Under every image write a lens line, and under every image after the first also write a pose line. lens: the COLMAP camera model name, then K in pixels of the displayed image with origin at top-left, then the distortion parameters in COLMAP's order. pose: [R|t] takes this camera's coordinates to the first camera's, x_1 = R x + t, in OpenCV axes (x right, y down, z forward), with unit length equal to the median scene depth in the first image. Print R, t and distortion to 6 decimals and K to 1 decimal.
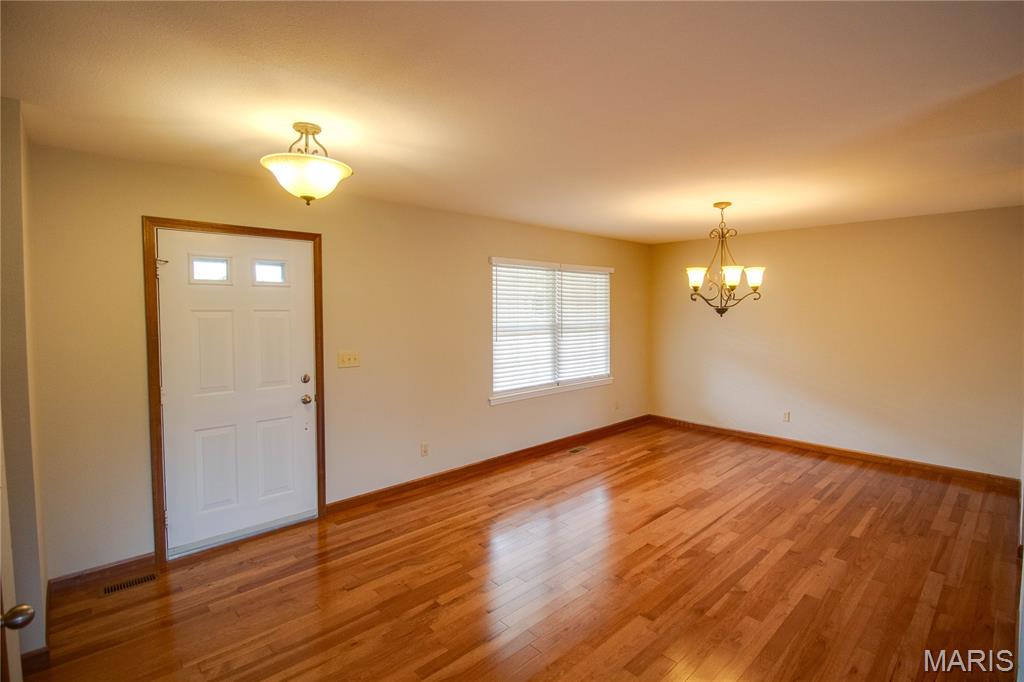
lens RADIAL K [[494.8, 0, 527.1], [0, 494.8, 327.3], [0, 0, 1]] dist [0.003287, -0.014479]
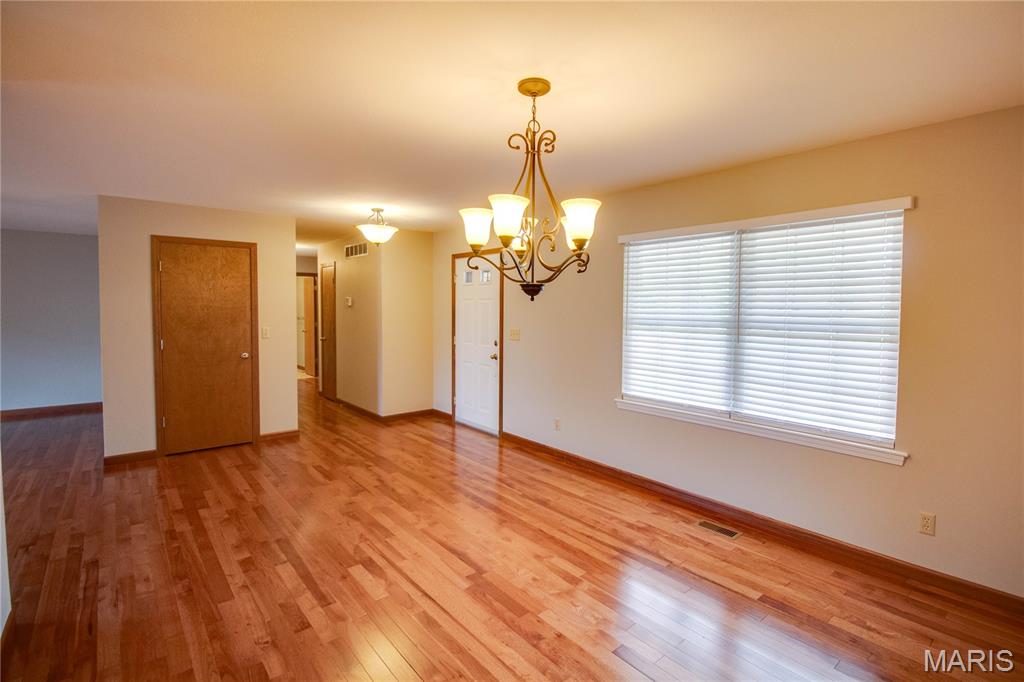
lens RADIAL K [[489.0, 0, 517.7], [0, 489.0, 326.1], [0, 0, 1]] dist [0.003347, -0.013094]
pose [[-0.085215, 0.039728, -0.995570, 0.946955], [-0.046346, 0.997965, 0.043791, -0.017131], [0.995284, 0.049872, -0.083200, 1.065220]]
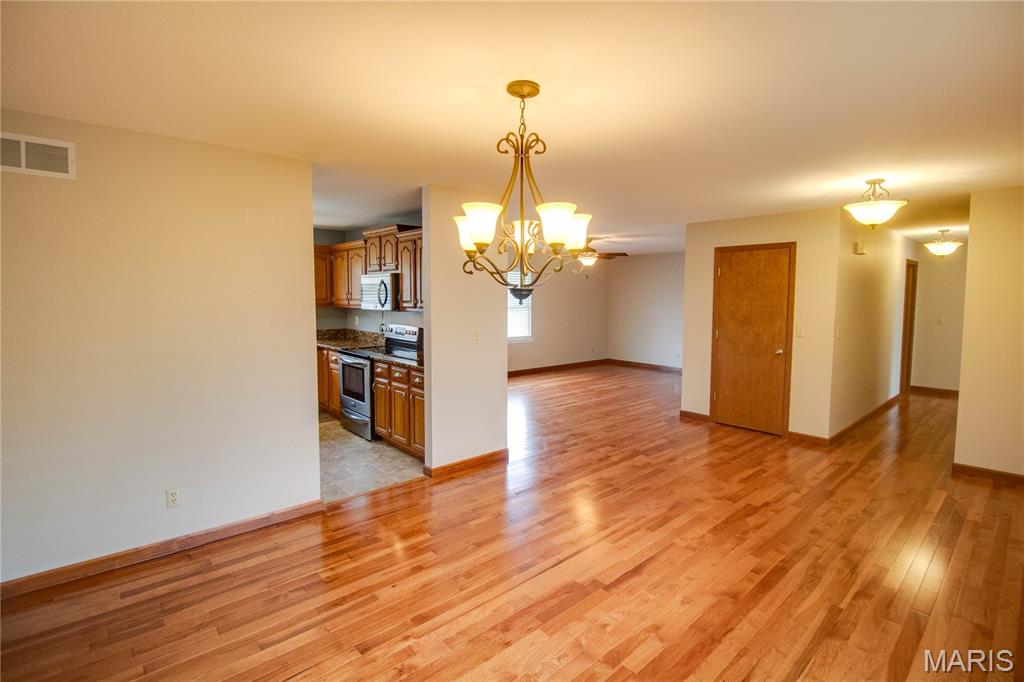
lens RADIAL K [[478.7, 0, 528.8], [0, 478.7, 327.2], [0, 0, 1]] dist [-0.001573, -0.013427]
pose [[-0.999480, -0.007568, 0.031349, 0.379953], [-0.004145, 0.994156, 0.107870, -0.054881], [-0.031982, 0.107684, -0.993671, 1.565612]]
